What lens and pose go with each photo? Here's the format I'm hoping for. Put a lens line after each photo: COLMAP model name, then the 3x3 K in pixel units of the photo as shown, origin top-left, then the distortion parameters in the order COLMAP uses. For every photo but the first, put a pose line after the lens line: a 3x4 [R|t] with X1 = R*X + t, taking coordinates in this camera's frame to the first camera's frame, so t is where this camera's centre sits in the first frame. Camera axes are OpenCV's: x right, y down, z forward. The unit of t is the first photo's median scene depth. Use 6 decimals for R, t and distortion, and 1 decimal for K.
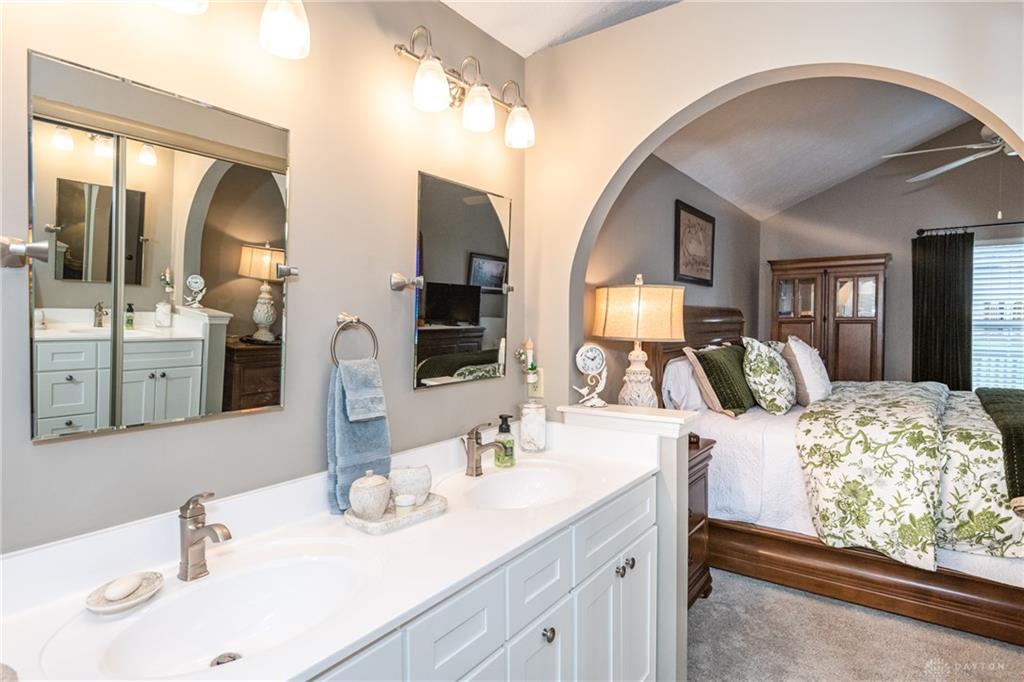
lens RADIAL K [[553.3, 0, 512.6], [0, 553.3, 308.7], [0, 0, 1]] dist [0.034893, -0.024423]
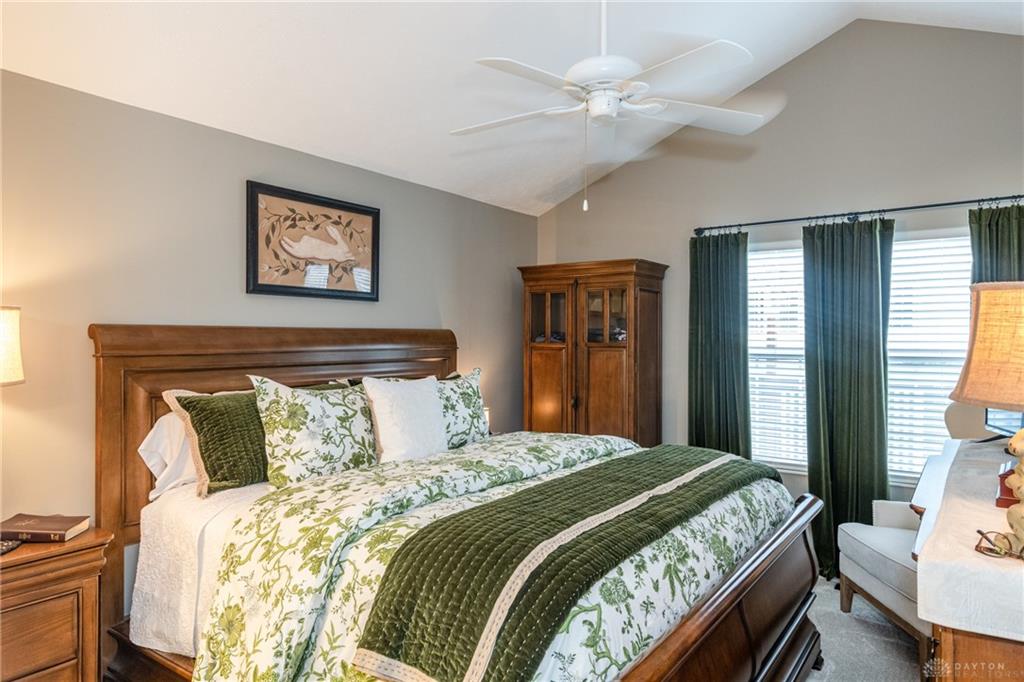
lens RADIAL K [[648.8, 0, 513.4], [0, 648.8, 309.3], [0, 0, 1]] dist [0.021100, -0.001340]
pose [[0.999845, 0.007300, 0.016023, 0.529590], [-0.006986, 0.999783, -0.019617, -0.013069], [-0.016163, 0.019502, 0.999679, 0.133347]]
